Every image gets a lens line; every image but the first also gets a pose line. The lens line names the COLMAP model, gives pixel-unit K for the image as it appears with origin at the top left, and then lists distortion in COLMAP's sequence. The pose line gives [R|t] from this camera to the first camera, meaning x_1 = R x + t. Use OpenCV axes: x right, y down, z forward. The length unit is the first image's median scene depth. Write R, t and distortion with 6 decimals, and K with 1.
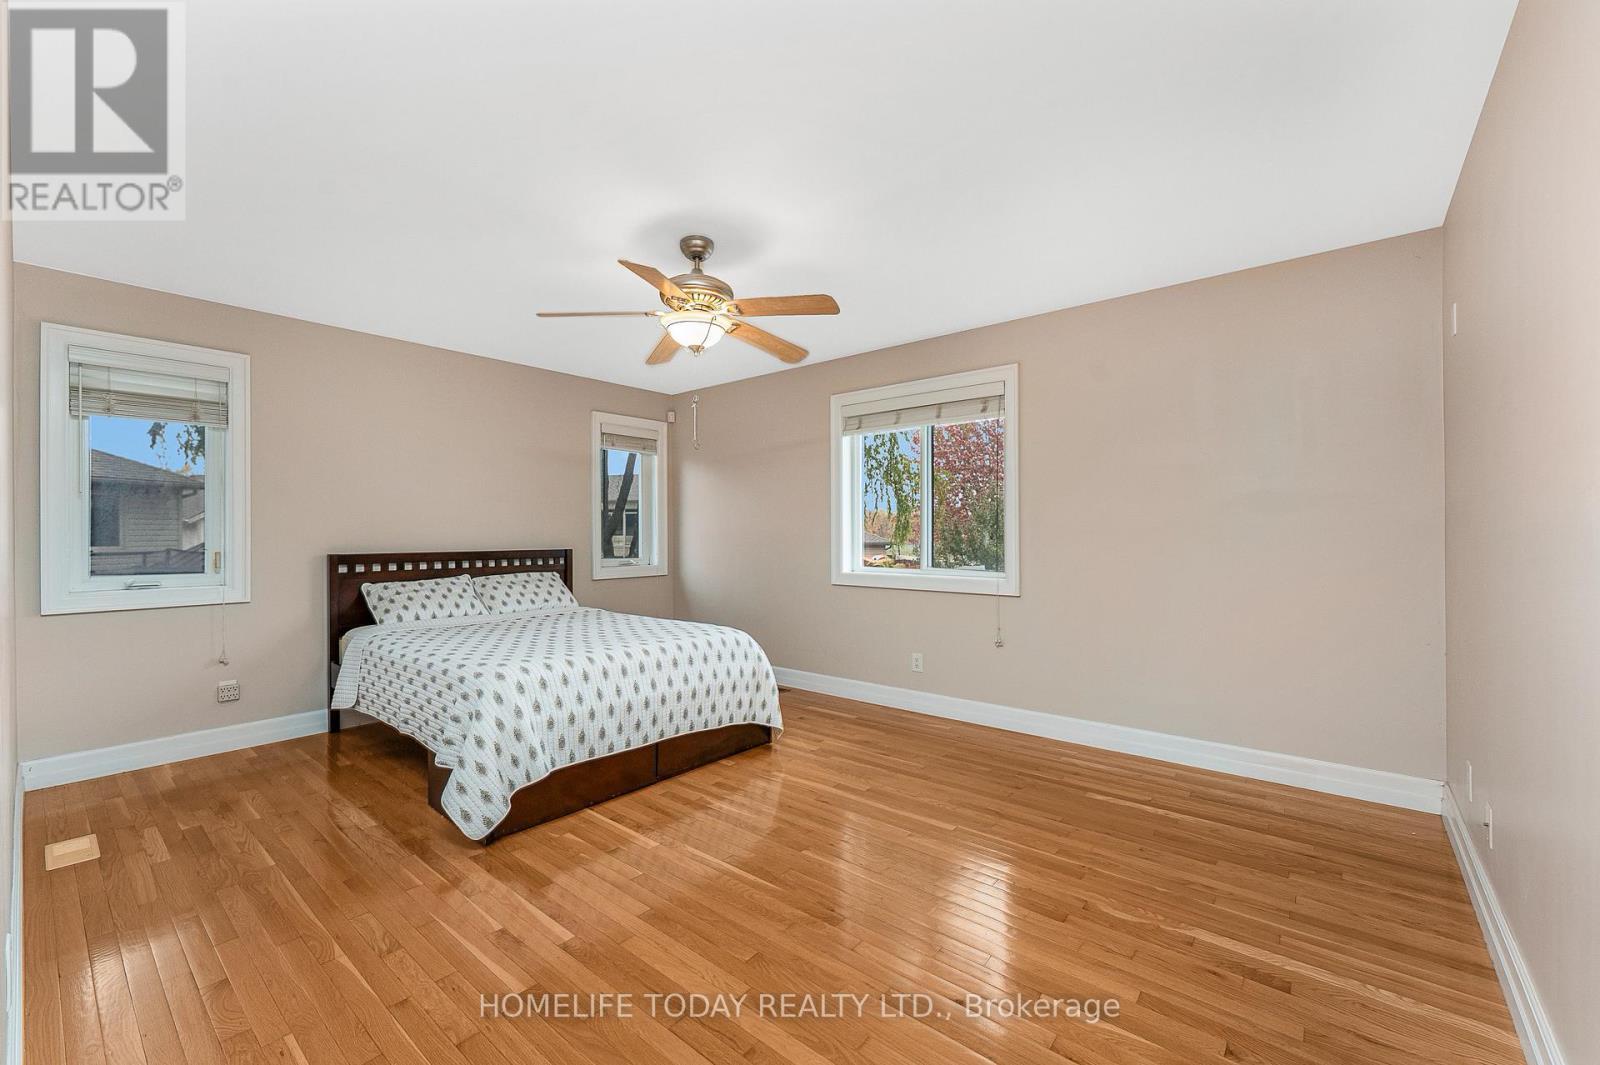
lens RADIAL K [[645.8, 0, 802.7], [0, 645.8, 531.6], [0, 0, 1]] dist [0.000796, 0.000099]
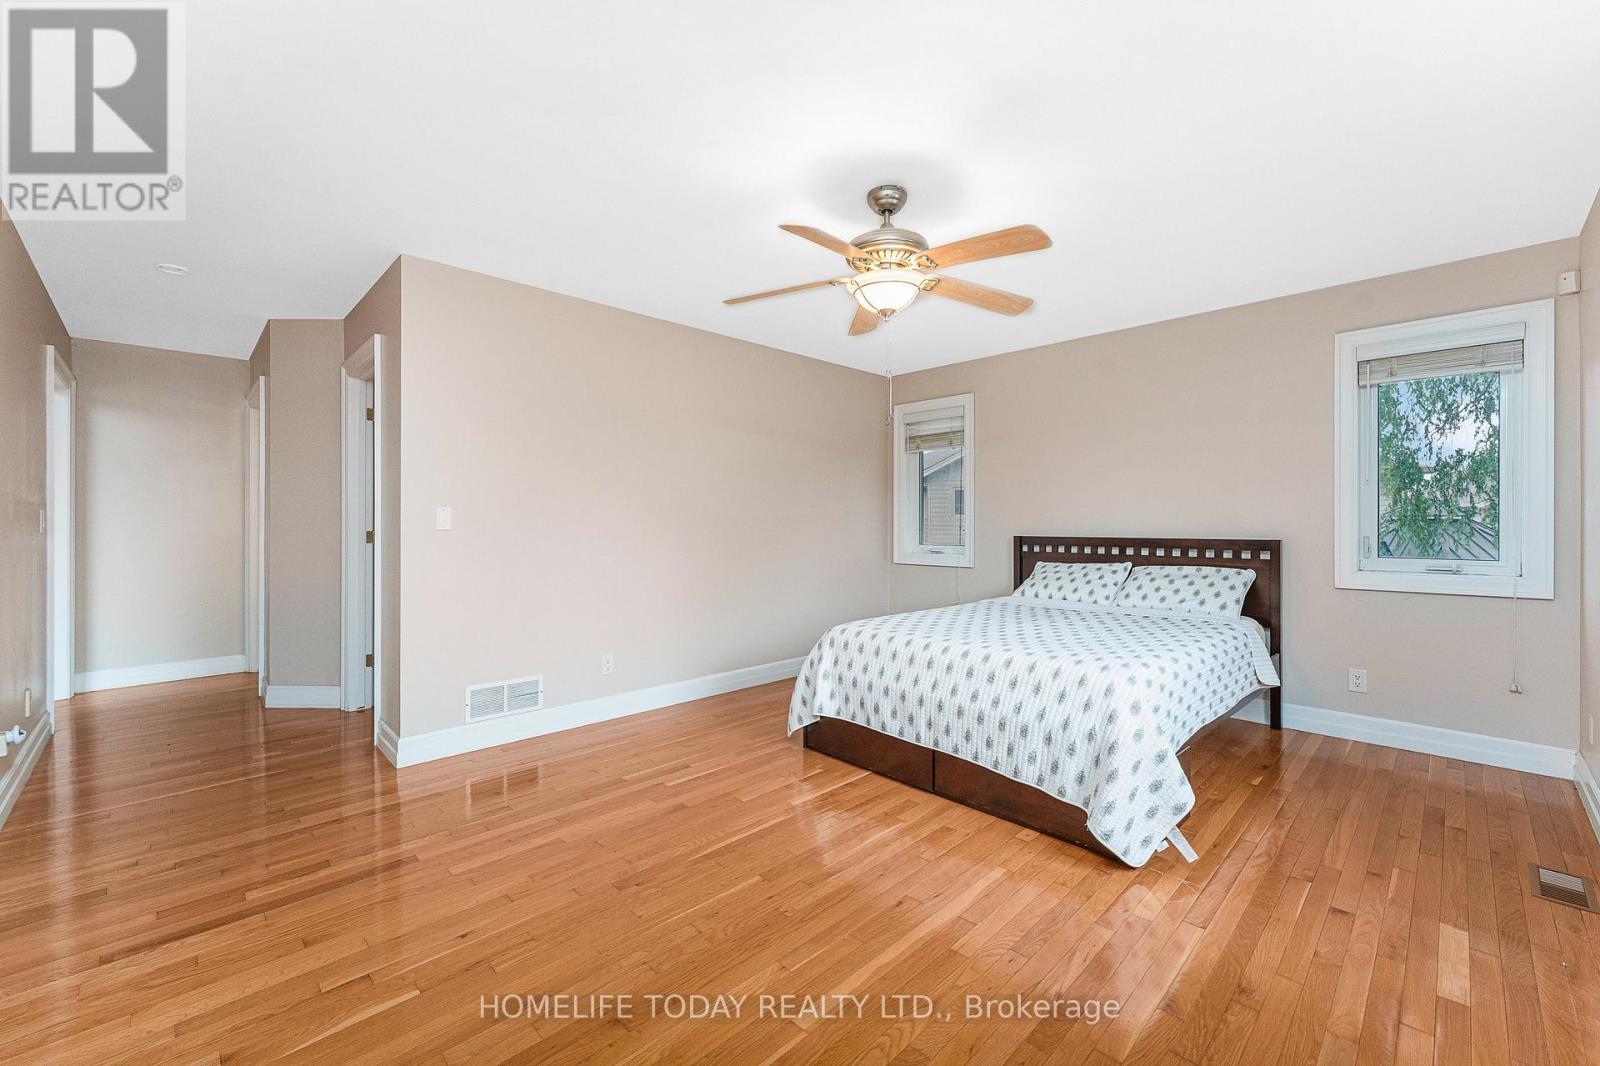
lens RADIAL K [[645.8, 0, 803.6], [0, 645.8, 527.0], [0, 0, 1]] dist [0.000796, 0.000099]
pose [[-0.106014, 0.011478, -0.994298, 0.546782], [0.006152, 0.999922, 0.010887, 0.002204], [0.994346, -0.004962, -0.106076, 0.724305]]
